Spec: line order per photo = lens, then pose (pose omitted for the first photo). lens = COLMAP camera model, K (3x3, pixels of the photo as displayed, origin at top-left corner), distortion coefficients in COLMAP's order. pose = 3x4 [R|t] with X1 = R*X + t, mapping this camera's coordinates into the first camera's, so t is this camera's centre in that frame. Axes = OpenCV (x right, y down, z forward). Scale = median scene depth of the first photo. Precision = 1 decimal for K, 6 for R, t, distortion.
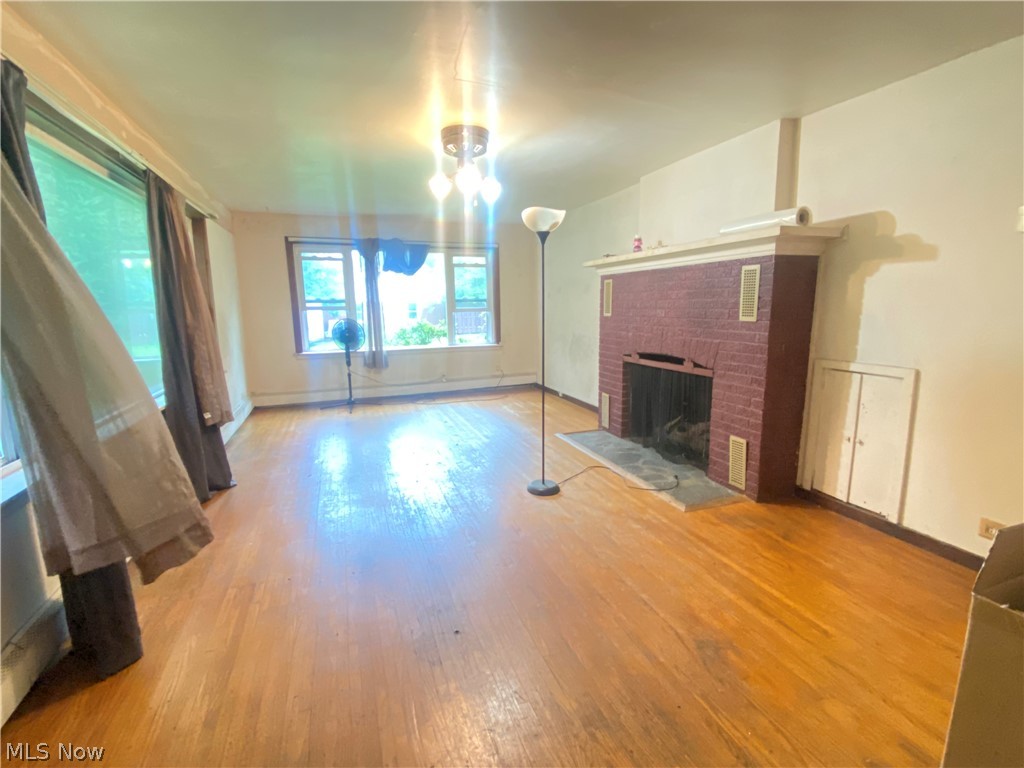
lens RADIAL K [[479.7, 0, 512.0], [0, 479.7, 384.0], [0, 0, 1]] dist [0.013443, -0.000051]
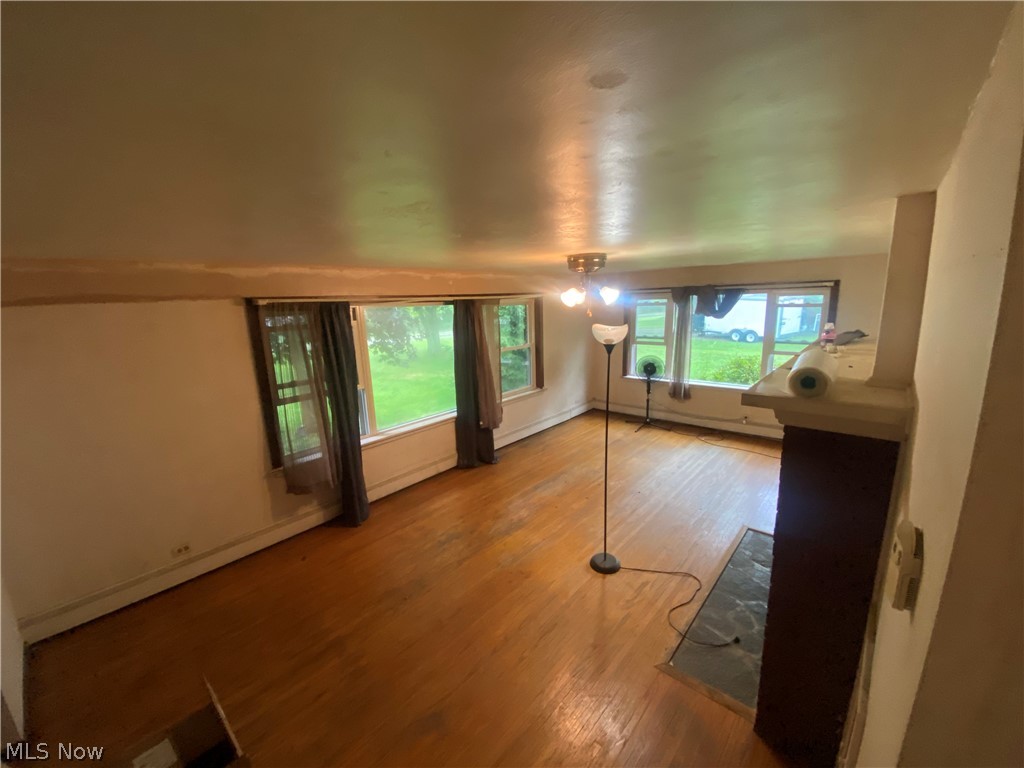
lens RADIAL K [[414.5, 0, 512.0], [0, 414.5, 384.0], [0, 0, 1]] dist [0.024732, -0.023037]
pose [[0.464575, 0.184243, -0.866155, 0.605436], [-0.116822, 0.982319, 0.146293, -0.256171], [0.877794, 0.033221, 0.477884, 0.268466]]
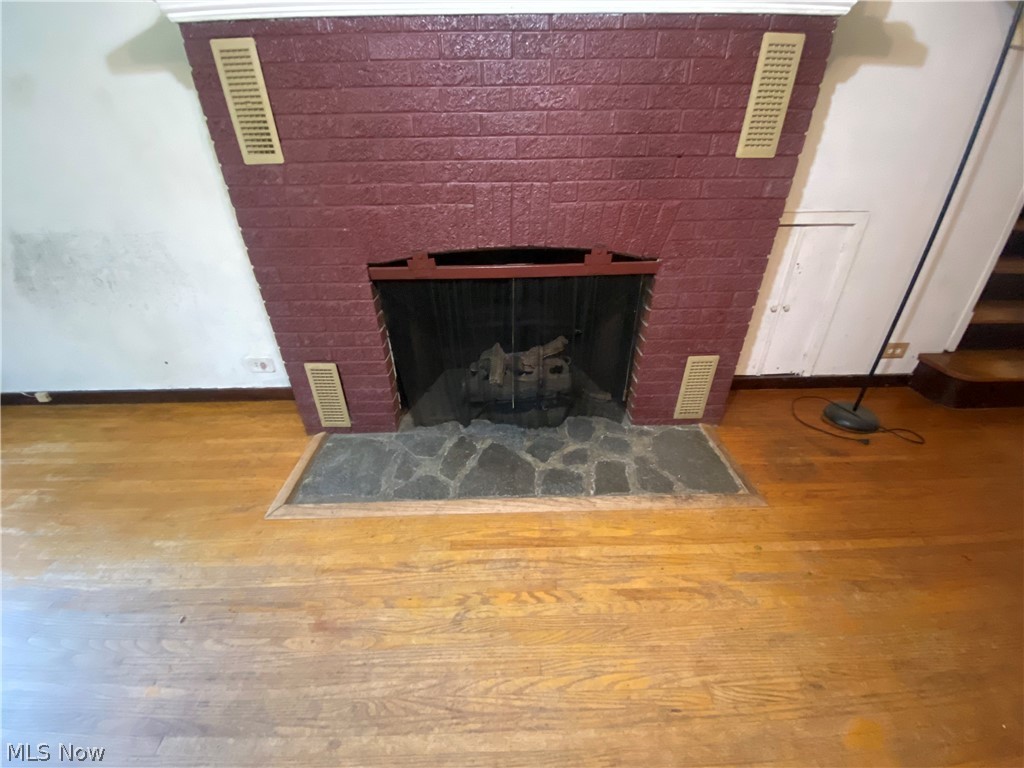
lens RADIAL K [[414.5, 0, 512.0], [0, 414.5, 384.0], [0, 0, 1]] dist [0.024732, -0.023037]
pose [[0.314031, -0.472236, 0.823637, -0.083102], [0.162953, 0.881458, 0.443259, -0.119632], [-0.935324, -0.004983, 0.353757, 0.818873]]
